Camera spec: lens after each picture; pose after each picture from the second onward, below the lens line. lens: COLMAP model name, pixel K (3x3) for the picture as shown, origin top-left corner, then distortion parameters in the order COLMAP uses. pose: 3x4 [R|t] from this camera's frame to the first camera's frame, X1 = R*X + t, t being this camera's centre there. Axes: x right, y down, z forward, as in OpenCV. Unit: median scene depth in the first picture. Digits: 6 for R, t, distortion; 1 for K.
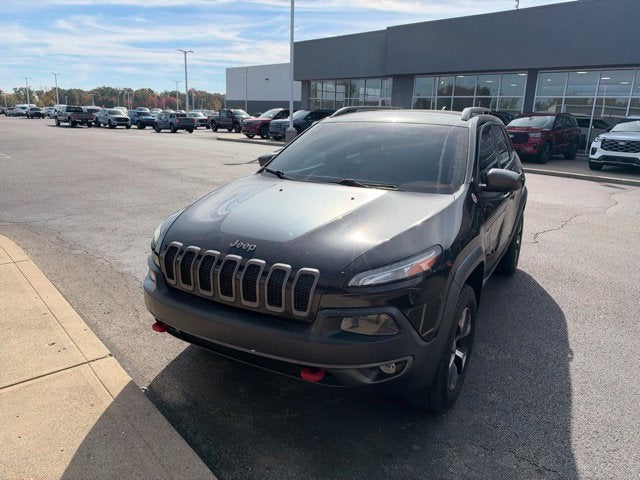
lens RADIAL K [[467.6, 0, 320.0], [0, 467.6, 240.0], [0, 0, 1]] dist [0.043569, -0.072841]
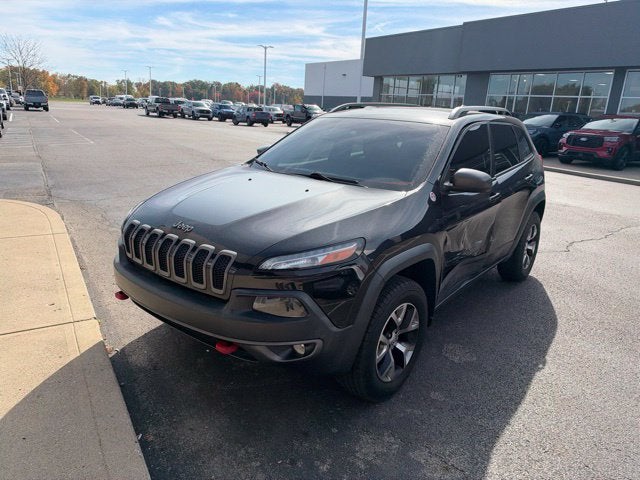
lens RADIAL K [[465.9, 0, 316.5], [0, 465.9, 241.7], [0, 0, 1]] dist [0.054692, -0.076098]
pose [[0.985087, 0.068600, -0.157788, 0.046207], [-0.066695, 0.997623, 0.017342, 0.001163], [0.158603, -0.006560, 0.987321, -0.005546]]
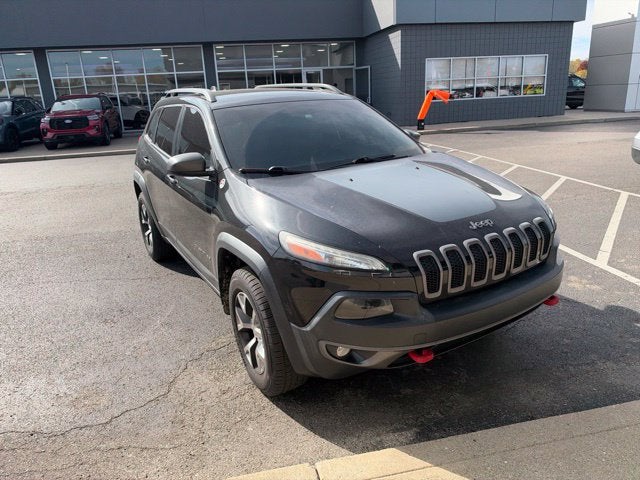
lens RADIAL K [[466.9, 0, 323.8], [0, 466.9, 239.6], [0, 0, 1]] dist [-0.006100, -0.005089]
pose [[0.500712, -0.314350, 0.806518, -0.164767], [0.282873, 0.939997, 0.190759, -0.033757], [-0.818089, 0.132627, 0.559589, 0.108332]]
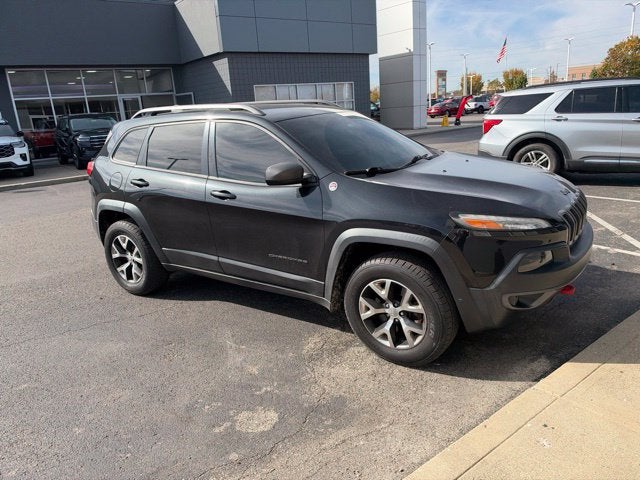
lens RADIAL K [[467.6, 0, 320.0], [0, 467.6, 240.0], [0, 0, 1]] dist [0.043569, -0.072841]
pose [[0.091952, -0.309185, 0.946546, -0.229145], [0.323154, 0.908390, 0.265328, -0.066687], [-0.941868, 0.281483, 0.183443, 0.216410]]
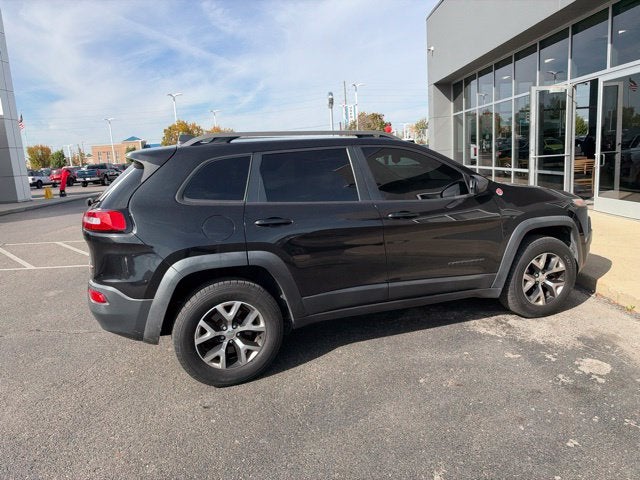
lens RADIAL K [[467.6, 0, 320.0], [0, 467.6, 240.0], [0, 0, 1]] dist [0.043569, -0.072841]
pose [[-0.756391, -0.106401, 0.645408, -0.126922], [0.201524, 0.900783, 0.384680, -0.127245], [-0.622302, 0.421033, -0.659902, 0.481404]]
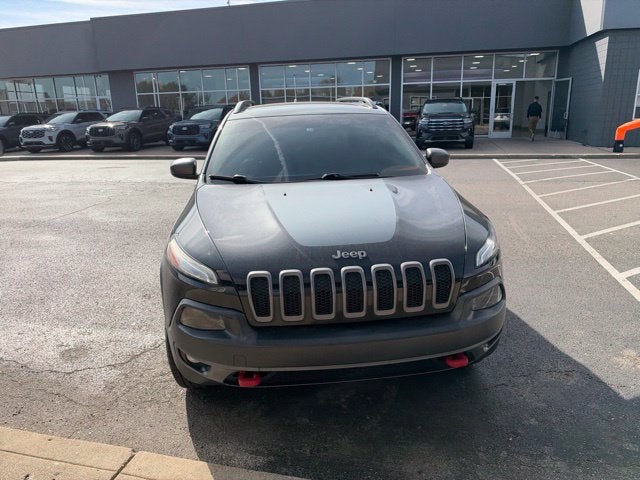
lens RADIAL K [[469.7, 0, 320.0], [0, 469.7, 240.0], [0, 0, 1]] dist [-0.009110, -0.004967]
pose [[0.823449, -0.203661, 0.529579, -0.099087], [0.198664, 0.977767, 0.067116, -0.012764], [-0.531474, 0.049942, 0.845601, 0.038743]]
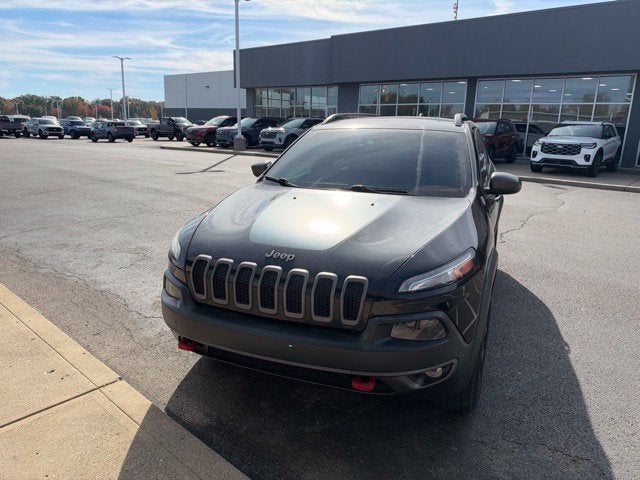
lens RADIAL K [[467.6, 0, 320.0], [0, 467.6, 240.0], [0, 0, 1]] dist [0.043569, -0.072841]
pose [[0.992441, -0.037099, 0.116977, -0.028282], [0.038847, 0.999164, -0.012701, -0.000803], [-0.116408, 0.017149, 0.993053, 0.003487]]
